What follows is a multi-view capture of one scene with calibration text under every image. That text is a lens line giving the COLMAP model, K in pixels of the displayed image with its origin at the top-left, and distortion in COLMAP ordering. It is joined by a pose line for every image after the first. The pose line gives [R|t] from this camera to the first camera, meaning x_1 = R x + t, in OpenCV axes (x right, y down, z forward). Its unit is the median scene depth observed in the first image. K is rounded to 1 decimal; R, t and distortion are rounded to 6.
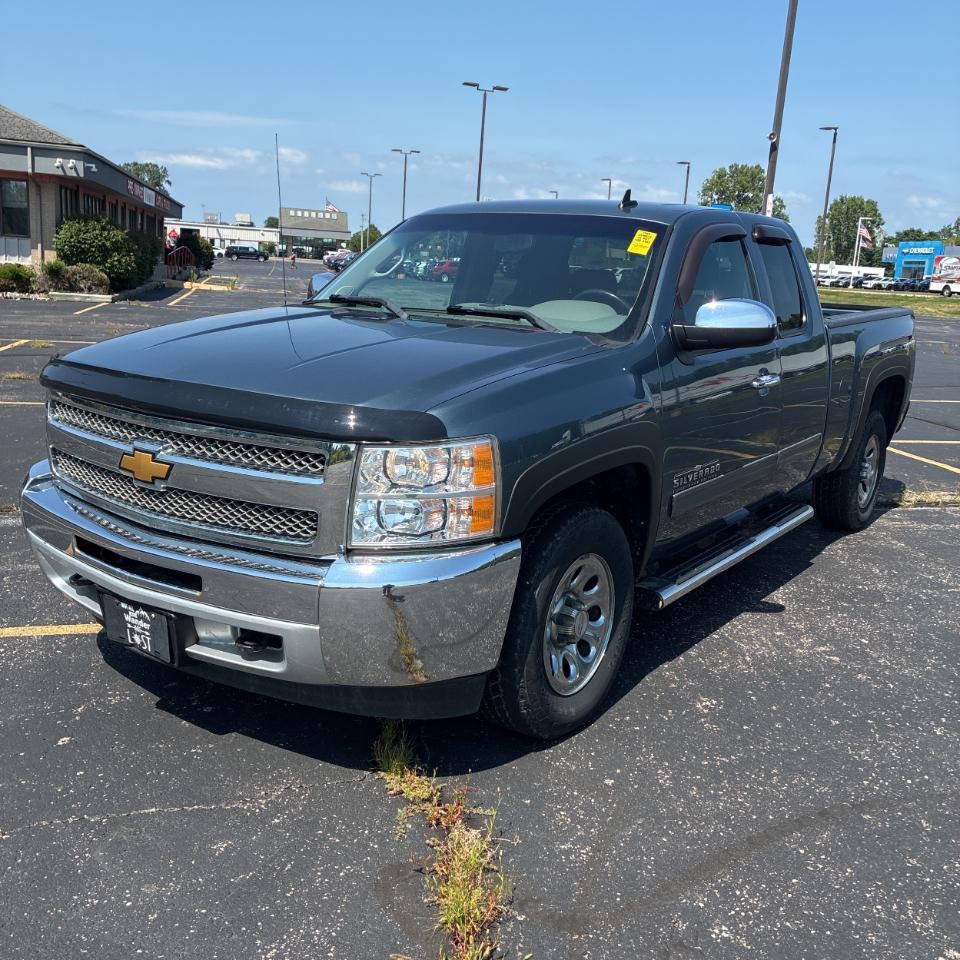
lens RADIAL K [[1061.7, 0, 568.6], [0, 1061.7, 483.1], [0, 0, 1]] dist [0.000289, -0.022551]
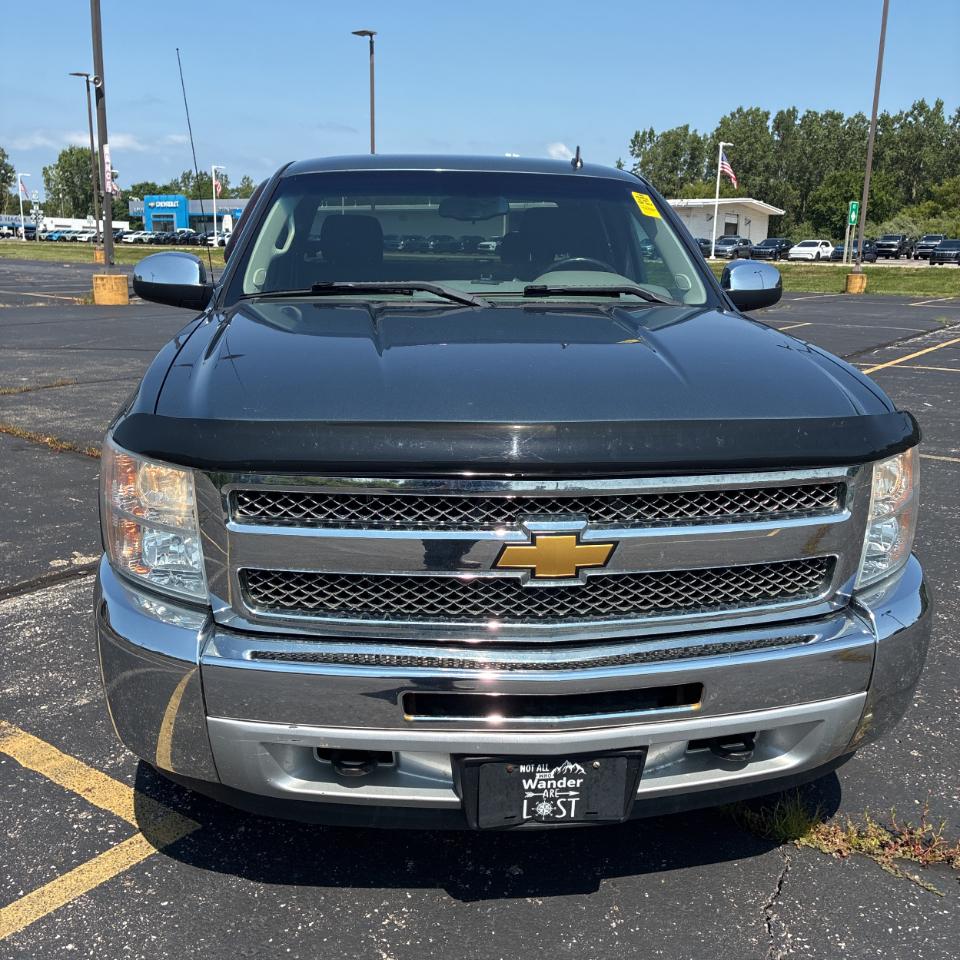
lens RADIAL K [[982.7, 0, 509.5], [0, 982.7, 475.9], [0, 0, 1]] dist [0.016766, 0.018626]
pose [[0.737870, -0.184570, 0.649217, -0.522589], [0.148929, 0.982698, 0.110112, -0.087968], [-0.658307, 0.015439, 0.752591, 0.357337]]
